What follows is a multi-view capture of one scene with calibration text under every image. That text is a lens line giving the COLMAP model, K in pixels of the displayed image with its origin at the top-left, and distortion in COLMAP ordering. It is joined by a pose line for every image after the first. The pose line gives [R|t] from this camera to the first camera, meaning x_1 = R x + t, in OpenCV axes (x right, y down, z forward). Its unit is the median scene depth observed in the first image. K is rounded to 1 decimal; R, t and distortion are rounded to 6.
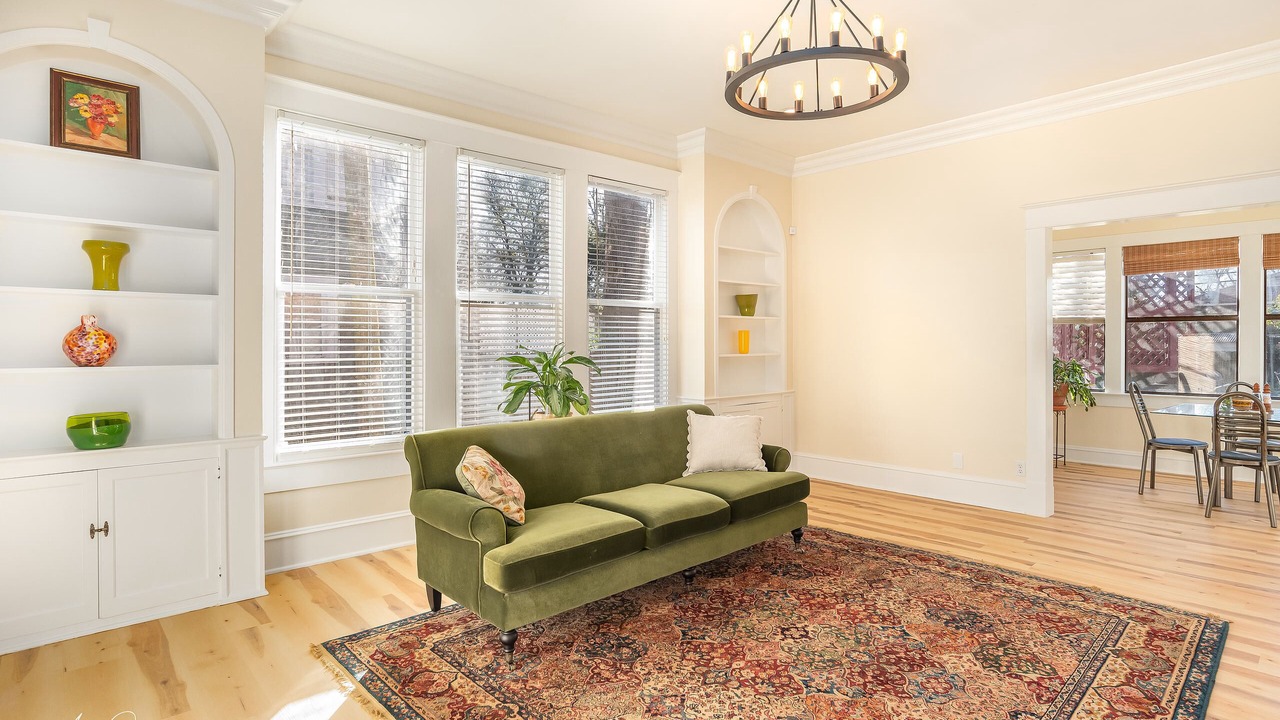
lens RADIAL K [[653.9, 0, 641.4], [0, 653.9, 352.0], [0, 0, 1]] dist [0.002442, 0.000047]
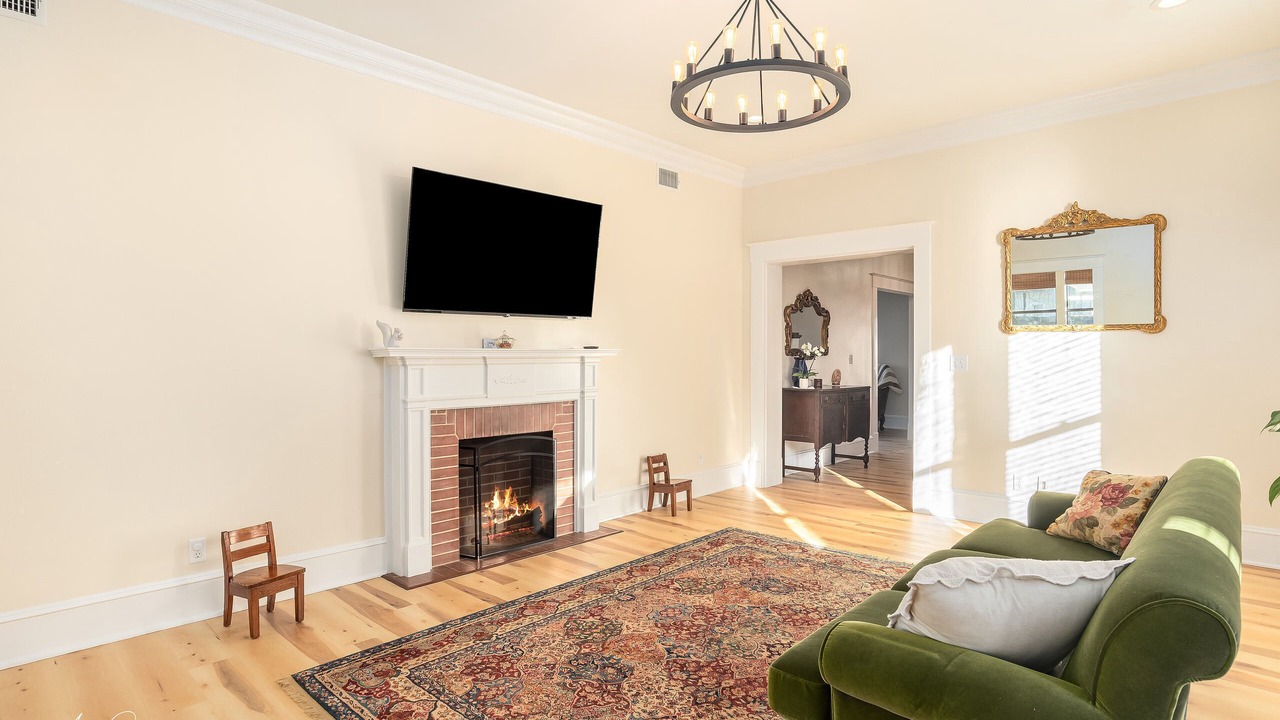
lens RADIAL K [[653.9, 0, 638.5], [0, 653.9, 356.6], [0, 0, 1]] dist [0.002442, 0.000047]
pose [[-0.997944, 0.000966, -0.064082, 0.519657], [-0.000195, 0.999836, 0.018107, -0.025958], [0.064089, 0.018082, -0.997780, 1.995843]]
